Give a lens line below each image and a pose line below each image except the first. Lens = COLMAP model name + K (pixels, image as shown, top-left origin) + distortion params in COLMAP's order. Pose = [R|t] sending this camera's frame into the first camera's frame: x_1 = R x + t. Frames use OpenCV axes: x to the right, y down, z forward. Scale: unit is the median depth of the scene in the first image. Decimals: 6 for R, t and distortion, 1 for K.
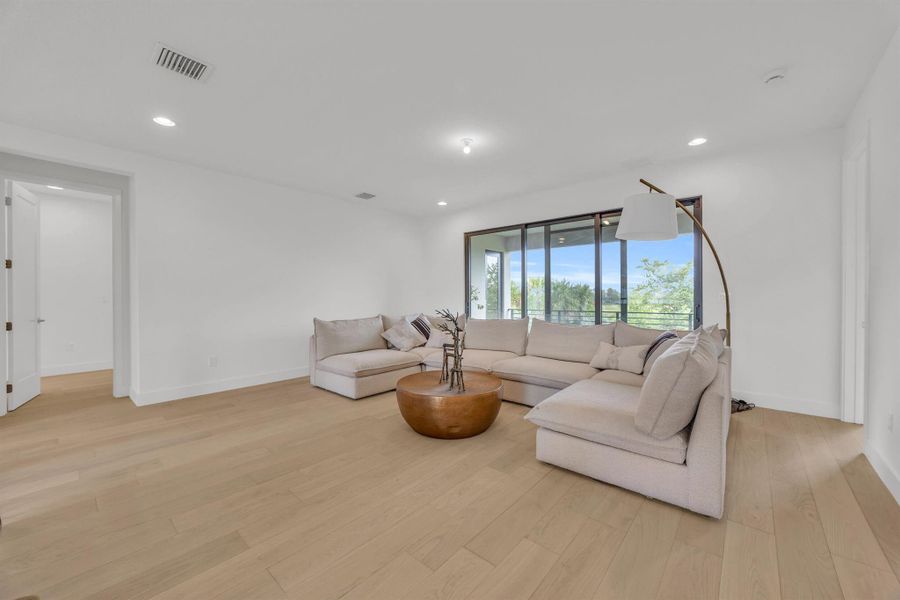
lens RADIAL K [[343.2, 0, 448.9], [0, 343.2, 298.0], [0, 0, 1]] dist [0.000321, 0.000055]
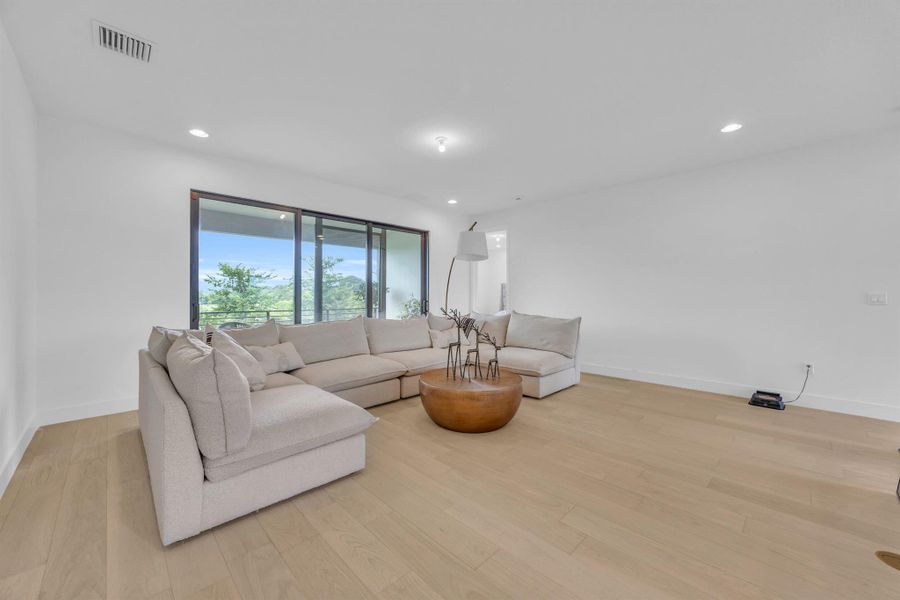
lens RADIAL K [[343.2, 0, 448.9], [0, 343.2, 298.0], [0, 0, 1]] dist [0.000321, 0.000055]
pose [[0.079914, -0.004879, 0.996790, -0.674701], [0.001415, 0.999988, 0.004781, 0.000358], [-0.996801, 0.001029, 0.079920, 0.644382]]
